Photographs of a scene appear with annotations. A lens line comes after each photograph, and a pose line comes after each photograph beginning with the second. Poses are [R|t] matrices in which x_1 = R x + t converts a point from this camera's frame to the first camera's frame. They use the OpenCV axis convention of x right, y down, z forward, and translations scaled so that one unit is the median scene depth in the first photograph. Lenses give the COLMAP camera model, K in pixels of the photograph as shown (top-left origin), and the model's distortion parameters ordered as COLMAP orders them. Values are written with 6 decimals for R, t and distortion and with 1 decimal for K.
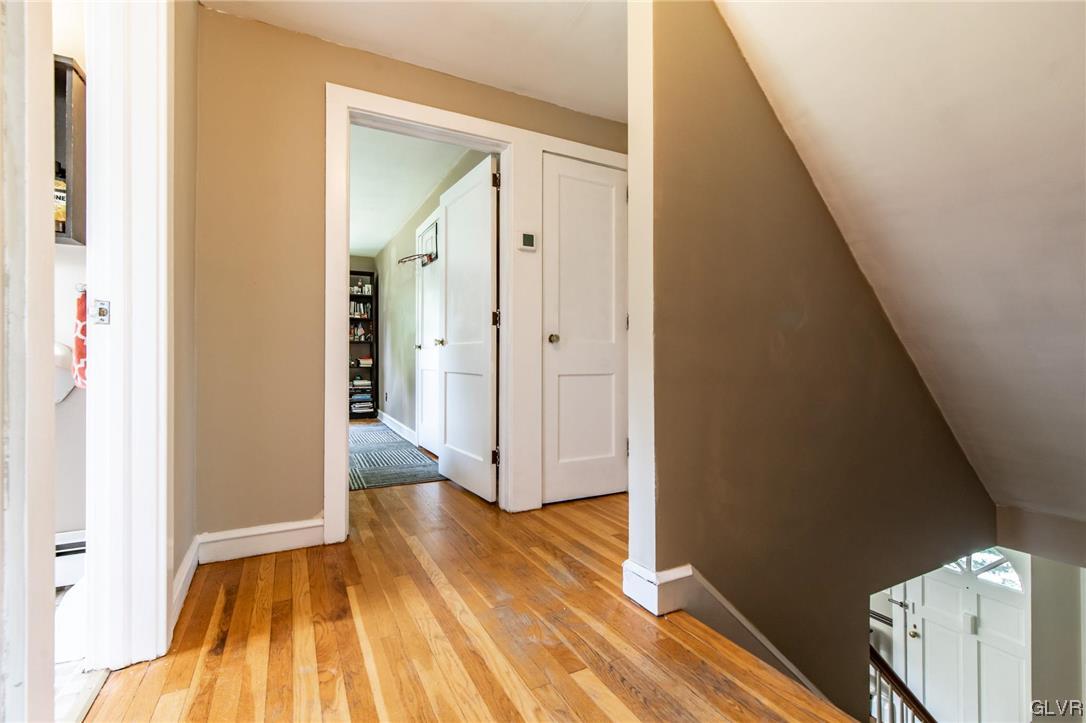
lens RADIAL K [[472.7, 0, 534.5], [0, 472.7, 358.6], [0, 0, 1]] dist [0.000377, 0.000091]
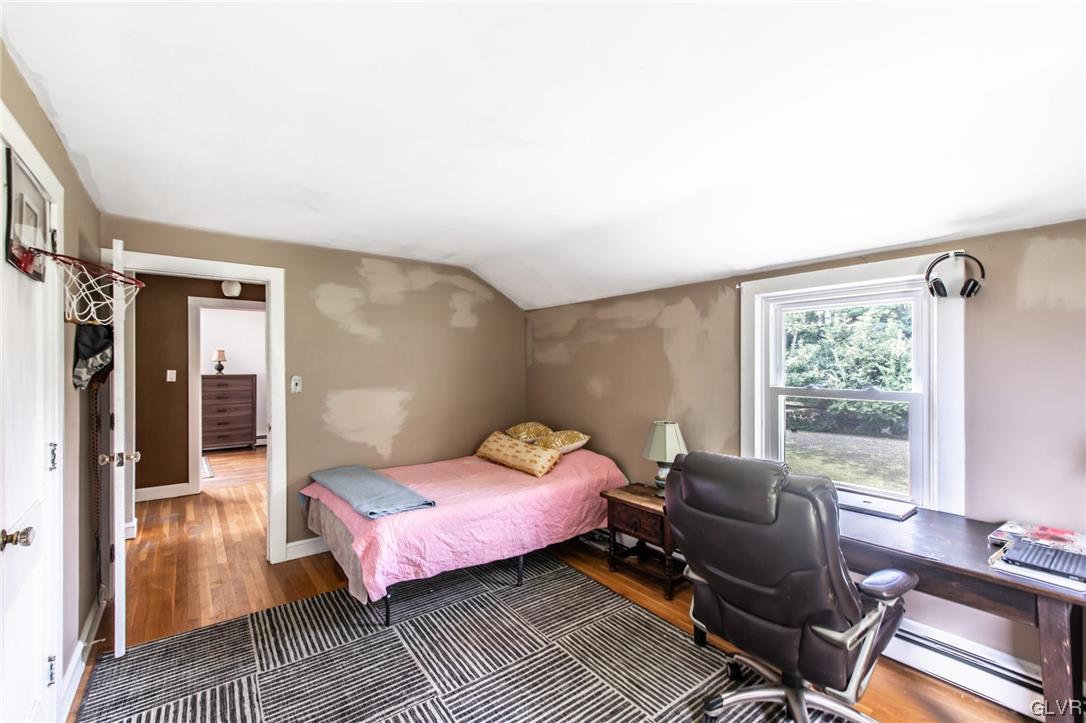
lens RADIAL K [[460.2, 0, 529.3], [0, 460.2, 375.0], [0, 0, 1]] dist [0.002379, 0.000436]
pose [[-0.987307, 0.007420, -0.158653, -0.398311], [0.003289, 0.999649, 0.026287, -0.100499], [0.158792, 0.025432, -0.986984, 1.032271]]
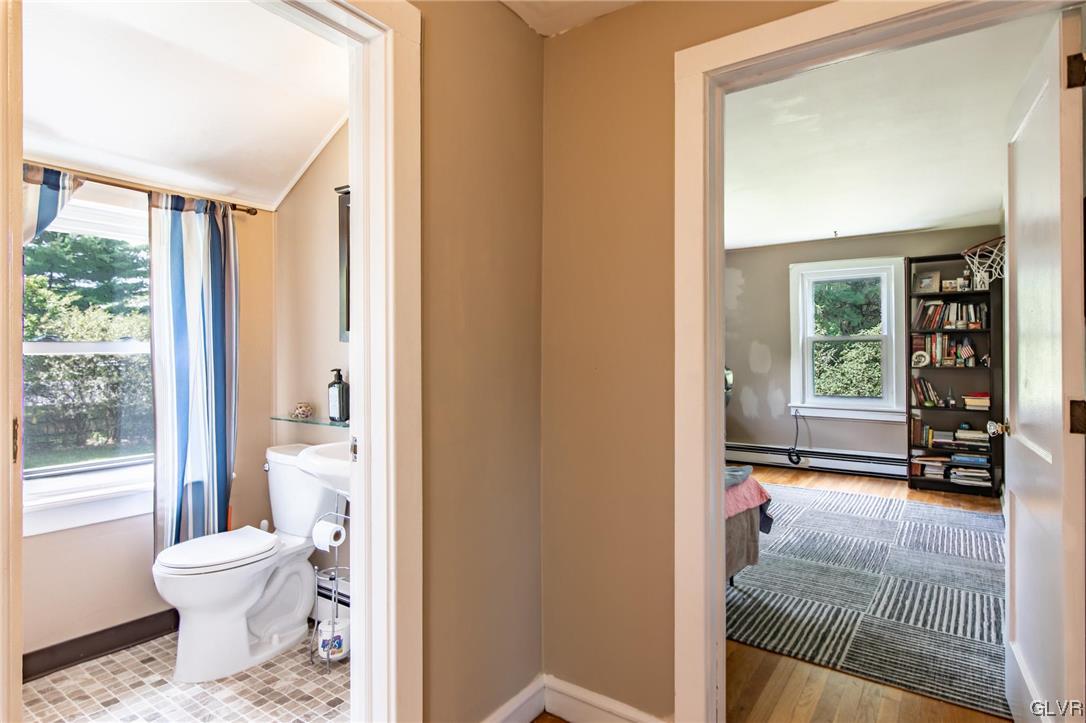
lens RADIAL K [[597.7, 0, 539.3], [0, 597.7, 340.6], [0, 0, 1]] dist [-0.003228, -0.000768]
pose [[0.458630, -0.016879, -0.888467, 0.075691], [0.000062, 0.999820, -0.018963, -0.065714], [0.888627, 0.008642, 0.458549, 0.175756]]
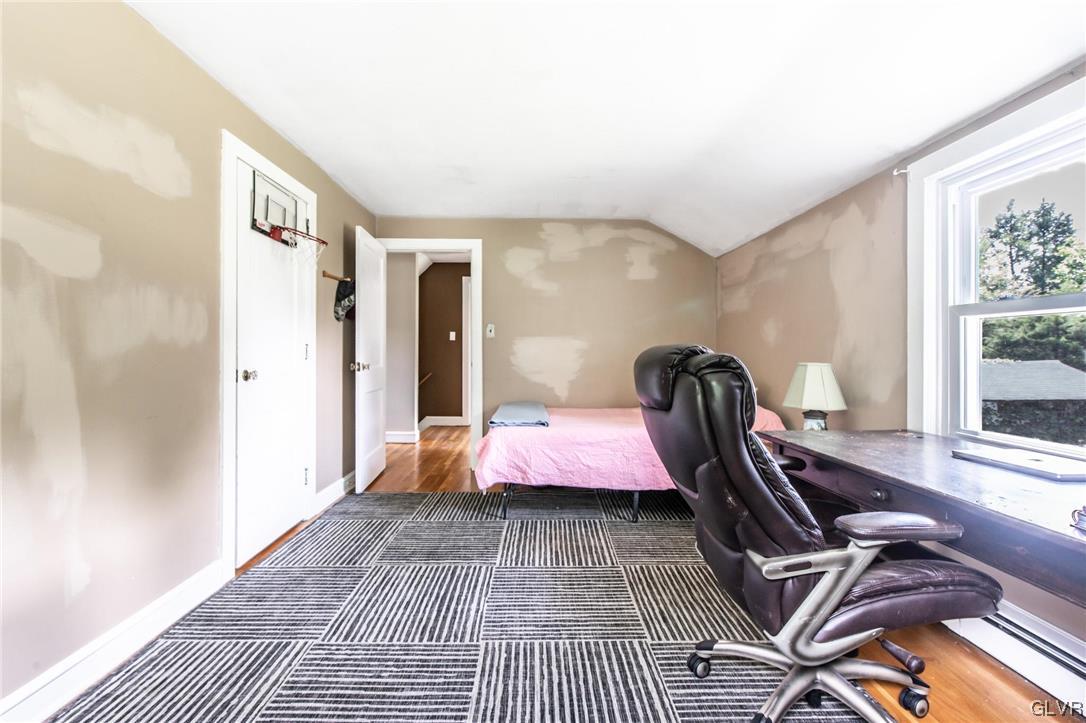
lens RADIAL K [[467.5, 0, 543.0], [0, 467.5, 361.5], [0, 0, 1]] dist [0.000970, 0.000243]
pose [[-0.894241, -0.010103, 0.447472, -0.607509], [-0.000275, 0.999757, 0.022023, -0.041851], [-0.447586, 0.019571, -0.894027, 1.036056]]
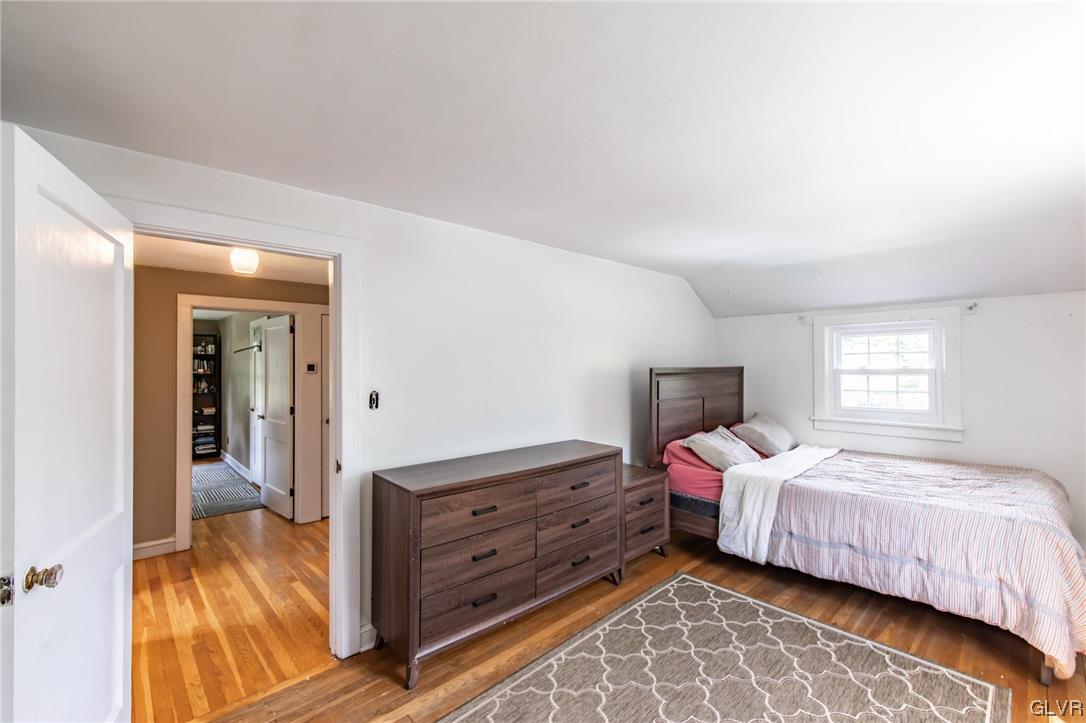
lens RADIAL K [[467.5, 0, 543.0], [0, 467.5, 361.5], [0, 0, 1]] dist [0.000970, 0.000243]
pose [[0.964301, -0.003216, 0.264790, 0.167871], [0.005226, 0.999963, -0.006890, -0.120443], [-0.264758, 0.008027, 0.964282, -0.423923]]
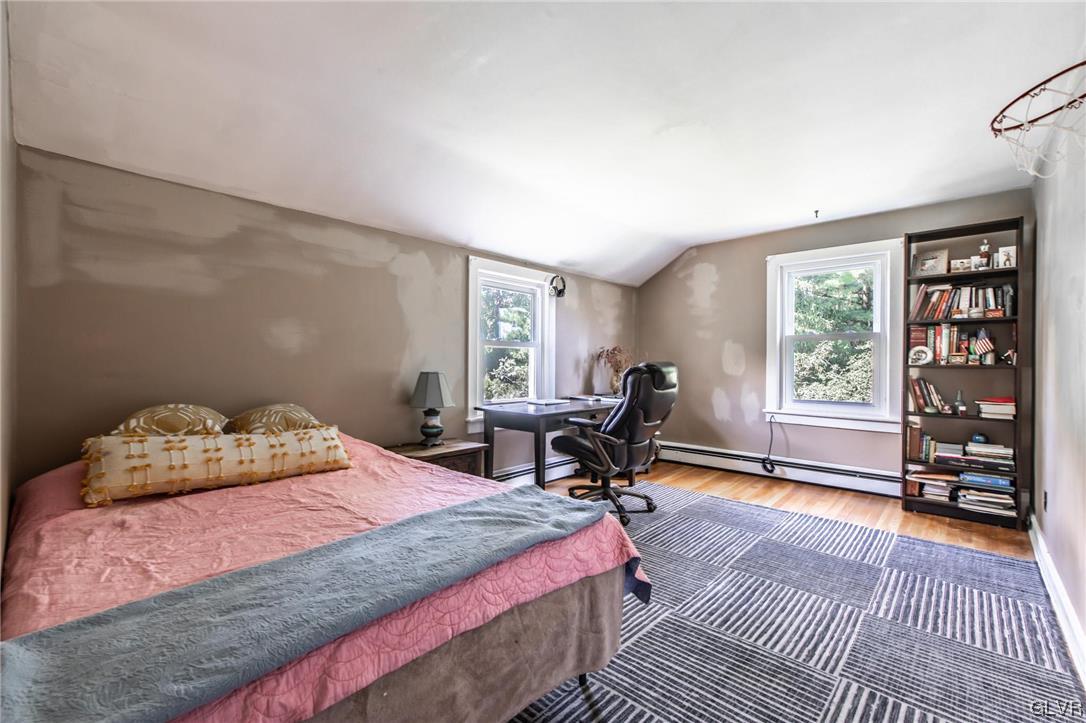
lens RADIAL K [[467.5, 0, 543.0], [0, 467.5, 361.5], [0, 0, 1]] dist [0.000970, 0.000243]
pose [[0.345771, -0.002666, -0.938315, -0.081354], [-0.007171, 0.999959, -0.005484, -0.040184], [0.938292, 0.008624, 0.345737, 0.466103]]
